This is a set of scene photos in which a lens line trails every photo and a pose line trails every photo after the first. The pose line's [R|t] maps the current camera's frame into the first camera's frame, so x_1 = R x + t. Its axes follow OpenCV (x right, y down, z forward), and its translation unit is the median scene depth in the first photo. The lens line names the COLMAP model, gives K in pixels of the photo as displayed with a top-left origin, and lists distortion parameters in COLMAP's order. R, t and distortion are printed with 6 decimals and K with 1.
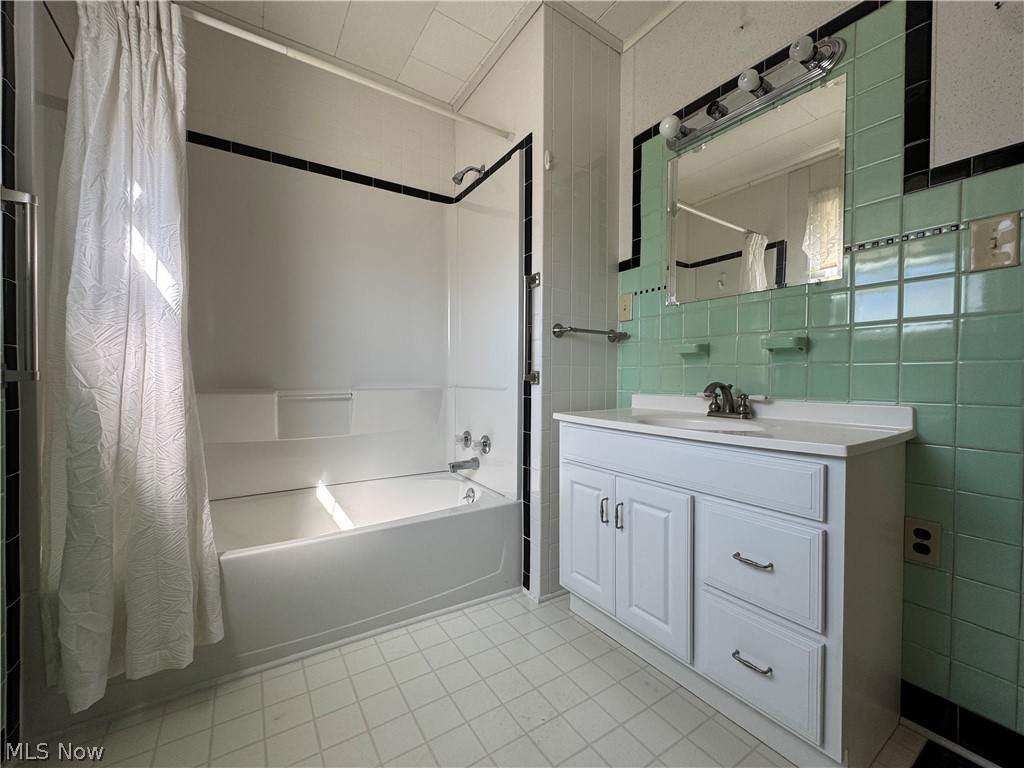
lens RADIAL K [[410.9, 0, 508.8], [0, 410.9, 384.5], [0, 0, 1]] dist [-0.000972, 0.000034]
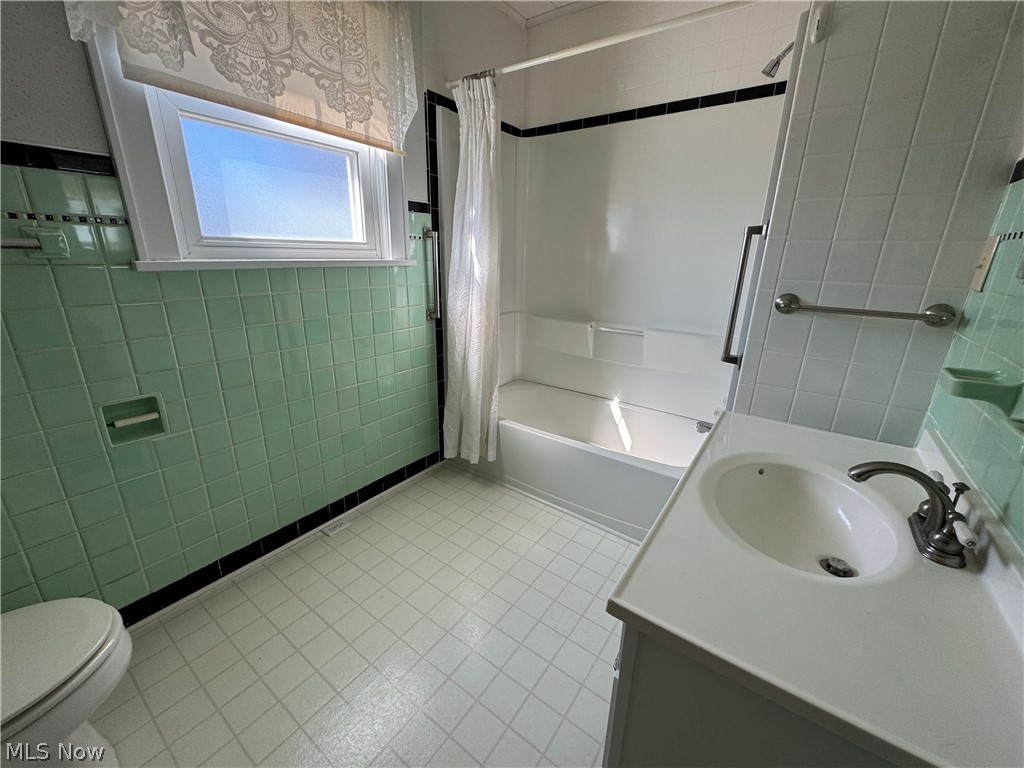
lens RADIAL K [[410.9, 0, 506.0], [0, 410.9, 383.5], [0, 0, 1]] dist [-0.000972, 0.000034]
pose [[0.355817, 0.287805, -0.889136, 0.859451], [-0.026780, 0.954149, 0.298132, -0.274081], [0.934172, -0.082269, 0.347210, 0.411320]]
